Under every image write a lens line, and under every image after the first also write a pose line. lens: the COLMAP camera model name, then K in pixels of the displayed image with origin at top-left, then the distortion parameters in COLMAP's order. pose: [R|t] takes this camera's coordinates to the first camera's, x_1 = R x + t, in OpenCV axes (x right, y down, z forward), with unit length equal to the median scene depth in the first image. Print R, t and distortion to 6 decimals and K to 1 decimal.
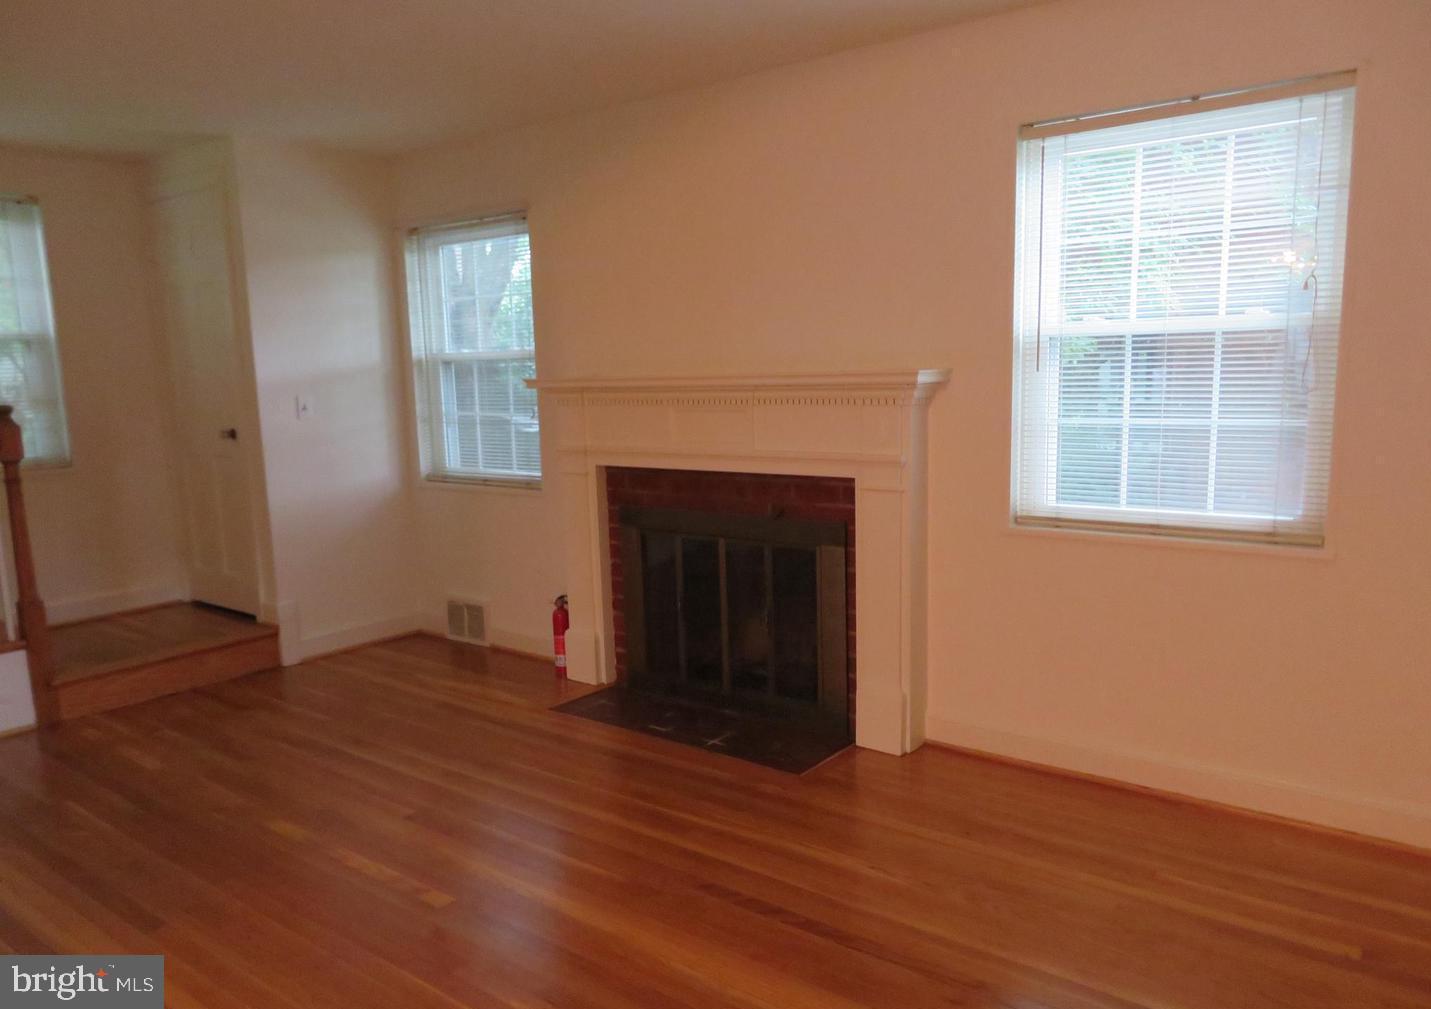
lens RADIAL K [[1023.4, 0, 715.6], [0, 1023.4, 506.0], [0, 0, 1]] dist [-0.003822, 0.005861]
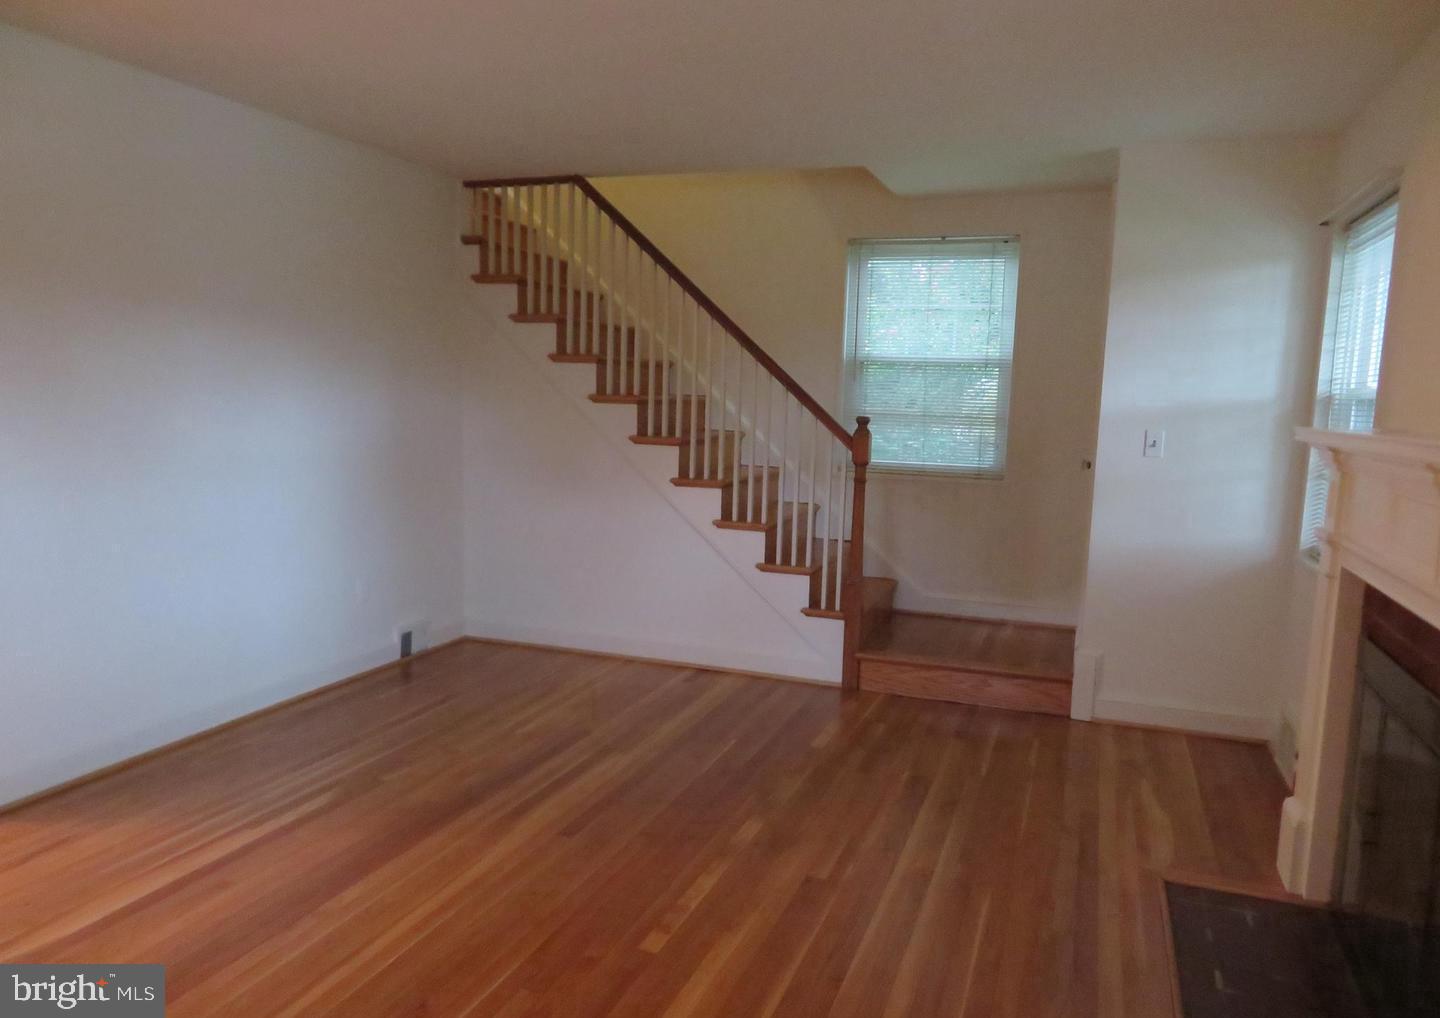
lens RADIAL K [[1029.9, 0, 720.6], [0, 1029.9, 514.2], [0, 0, 1]] dist [-0.003822, 0.005861]
pose [[0.318725, 0.148032, -0.936216, 0.338657], [-0.166449, 0.981121, 0.098466, -0.066661], [0.933118, 0.124448, 0.337348, 0.388275]]
